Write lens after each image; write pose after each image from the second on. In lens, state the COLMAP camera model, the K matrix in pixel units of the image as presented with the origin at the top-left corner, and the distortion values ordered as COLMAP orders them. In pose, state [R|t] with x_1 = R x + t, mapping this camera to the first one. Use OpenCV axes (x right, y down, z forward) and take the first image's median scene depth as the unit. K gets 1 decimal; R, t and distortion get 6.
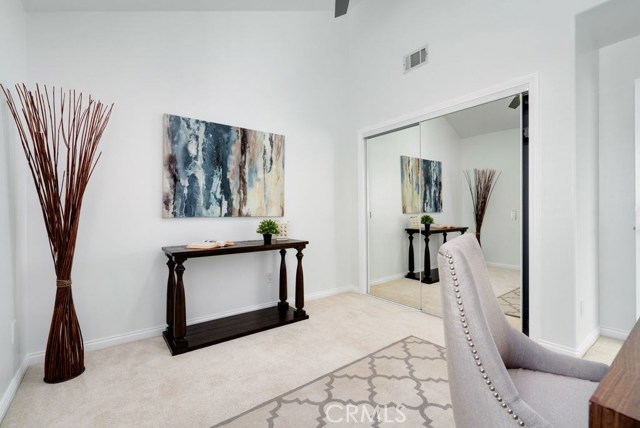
lens RADIAL K [[291.2, 0, 317.0], [0, 291.2, 214.9], [0, 0, 1]] dist [-0.007928, 0.002774]
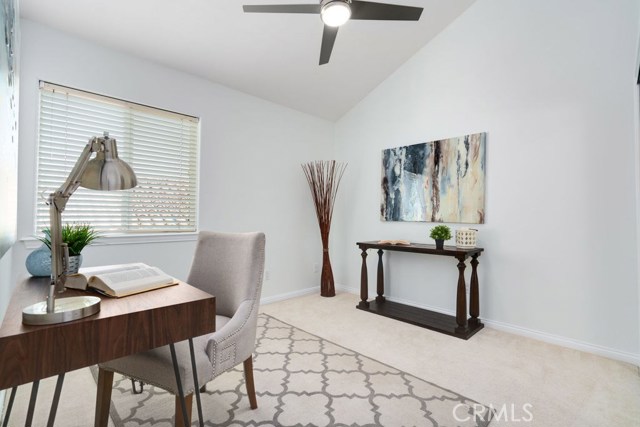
lens RADIAL K [[291.2, 0, 316.6], [0, 291.2, 213.0], [0, 0, 1]] dist [-0.007928, 0.002774]
pose [[0.121862, 0.000536, -0.992547, 0.813430], [-0.013192, 0.999912, -0.001080, -0.022033], [0.992459, 0.013225, 0.121858, 0.448738]]
